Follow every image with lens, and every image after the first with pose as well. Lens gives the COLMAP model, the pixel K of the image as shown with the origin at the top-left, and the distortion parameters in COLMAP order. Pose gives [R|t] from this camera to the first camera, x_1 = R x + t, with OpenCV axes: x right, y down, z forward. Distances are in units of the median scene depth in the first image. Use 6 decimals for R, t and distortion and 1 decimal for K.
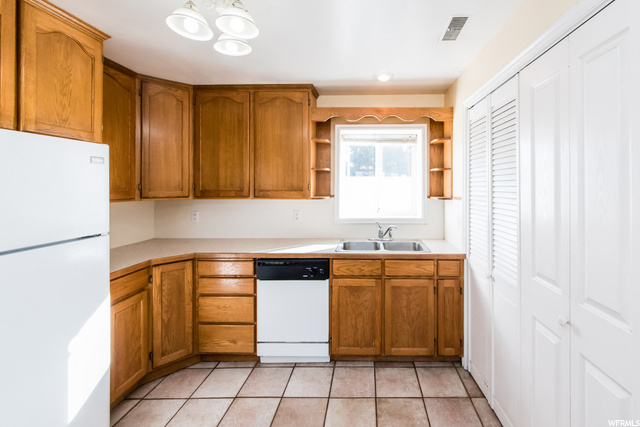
lens RADIAL K [[278.5, 0, 343.1], [0, 278.5, 187.4], [0, 0, 1]] dist [0.000350, 0.000011]
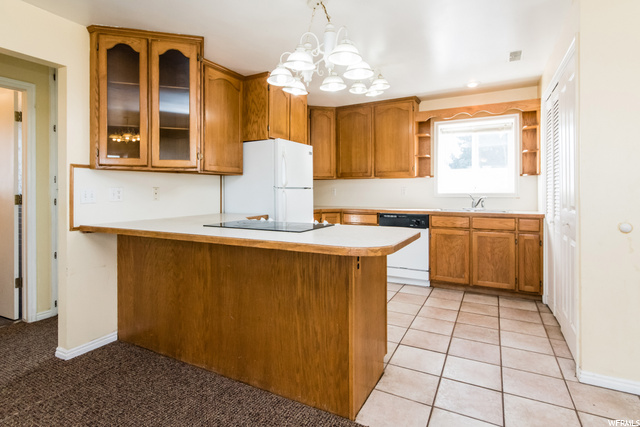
lens RADIAL K [[316.1, 0, 296.5], [0, 316.1, 191.1], [0, 0, 1]] dist [0.004769, -0.000167]
pose [[0.893933, -0.006029, -0.448160, 0.069726], [0.005773, 0.999981, -0.001938, 0.119683], [0.448163, -0.000854, 0.893951, -0.747855]]
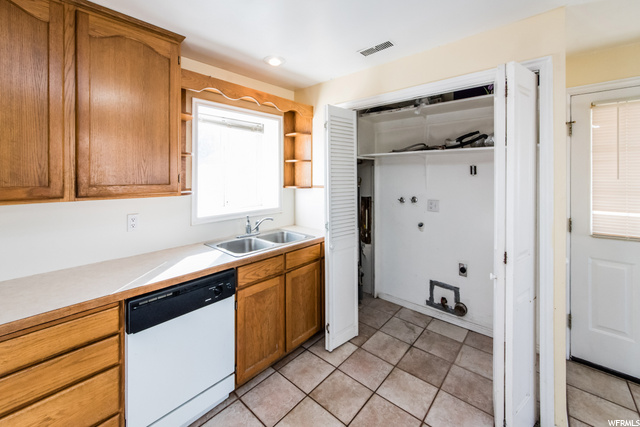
lens RADIAL K [[268.0, 0, 330.0], [0, 268.0, 175.4], [0, 0, 1]] dist [-0.012467, -0.000030]
pose [[0.631060, -0.003701, 0.775726, -0.431841], [0.007985, 0.999967, -0.001725, -0.004703], [-0.775693, 0.007283, 0.631068, 0.277729]]
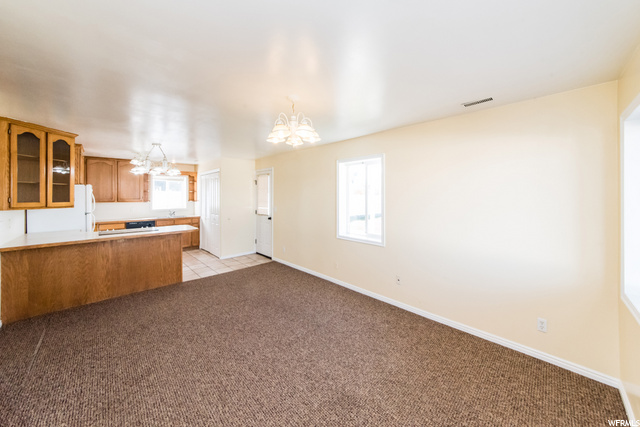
lens RADIAL K [[224.1, 0, 302.3], [0, 224.1, 193.5], [0, 0, 1]] dist [-0.000518, 0.000132]
pose [[0.706250, 0.006513, 0.707933, -0.612376], [0.006348, 0.999859, -0.015532, 0.002866], [-0.707934, 0.015464, 0.706109, -1.789508]]
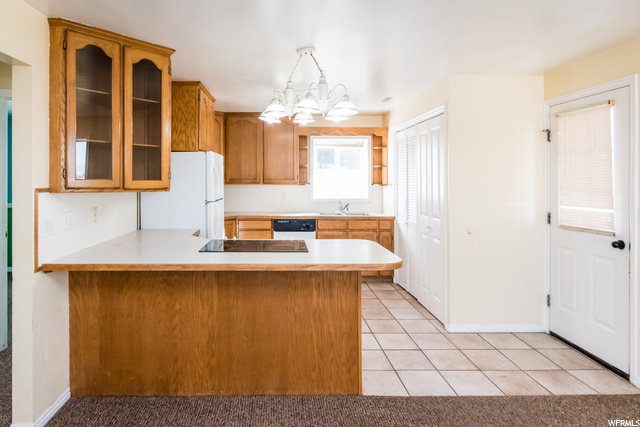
lens RADIAL K [[349.1, 0, 270.1], [0, 349.1, 178.8], [0, 0, 1]] dist [-0.000185, -0.000243]
pose [[0.999208, 0.002500, 0.039721, -0.380038], [-0.002158, 0.999960, -0.008633, 0.026046], [-0.039741, 0.008541, 0.999174, -1.027379]]
